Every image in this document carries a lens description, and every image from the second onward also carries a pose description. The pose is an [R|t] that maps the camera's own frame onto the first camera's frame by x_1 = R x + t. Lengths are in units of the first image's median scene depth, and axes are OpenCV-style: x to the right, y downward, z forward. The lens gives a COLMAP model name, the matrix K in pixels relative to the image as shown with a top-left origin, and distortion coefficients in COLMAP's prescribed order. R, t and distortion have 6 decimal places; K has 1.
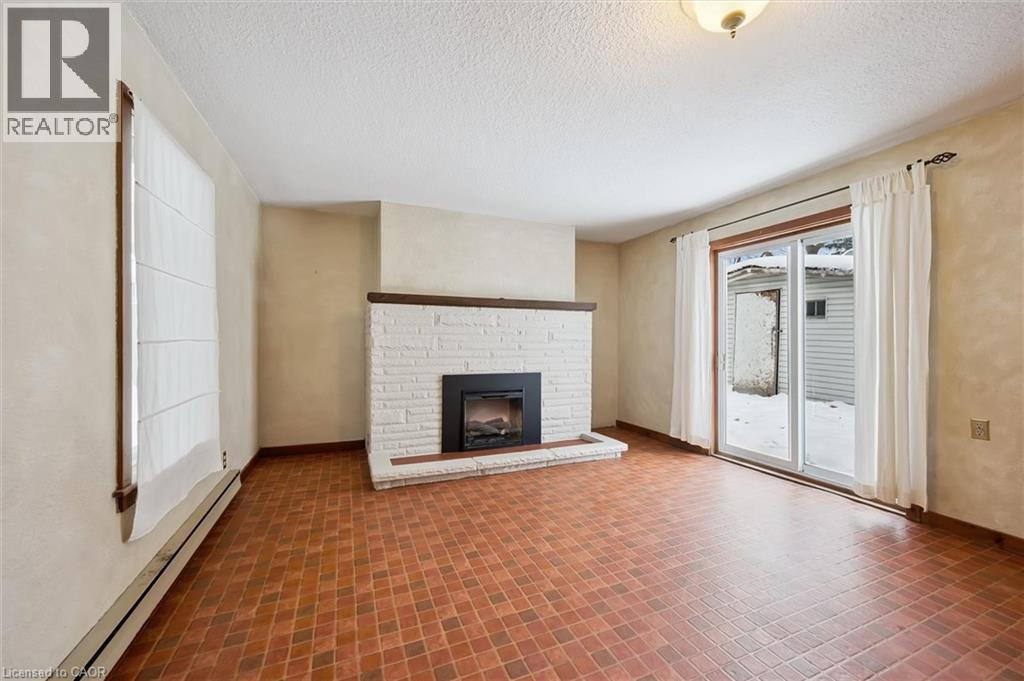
lens RADIAL K [[403.6, 0, 512.0], [0, 403.6, 340.5], [0, 0, 1]] dist [-0.000001, -0.000100]
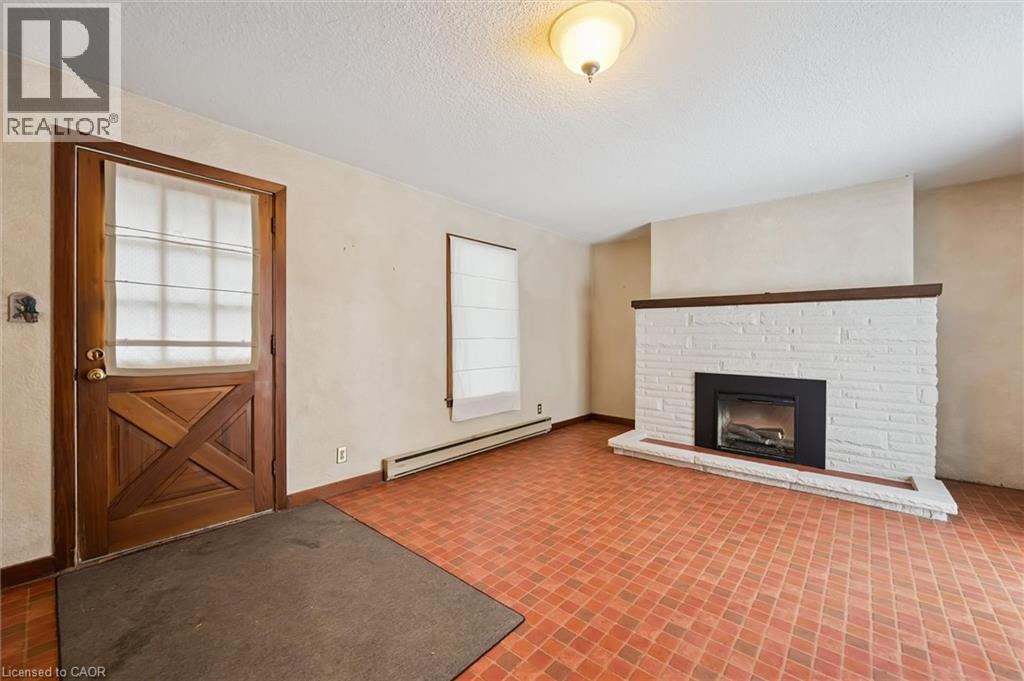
lens RADIAL K [[403.6, 0, 512.0], [0, 403.6, 340.5], [0, 0, 1]] dist [-0.000001, -0.000100]
pose [[0.445303, 0.006472, -0.895357, 0.566248], [-0.005224, 0.999976, 0.004630, 0.000124], [0.895365, 0.002616, 0.445326, 0.098381]]
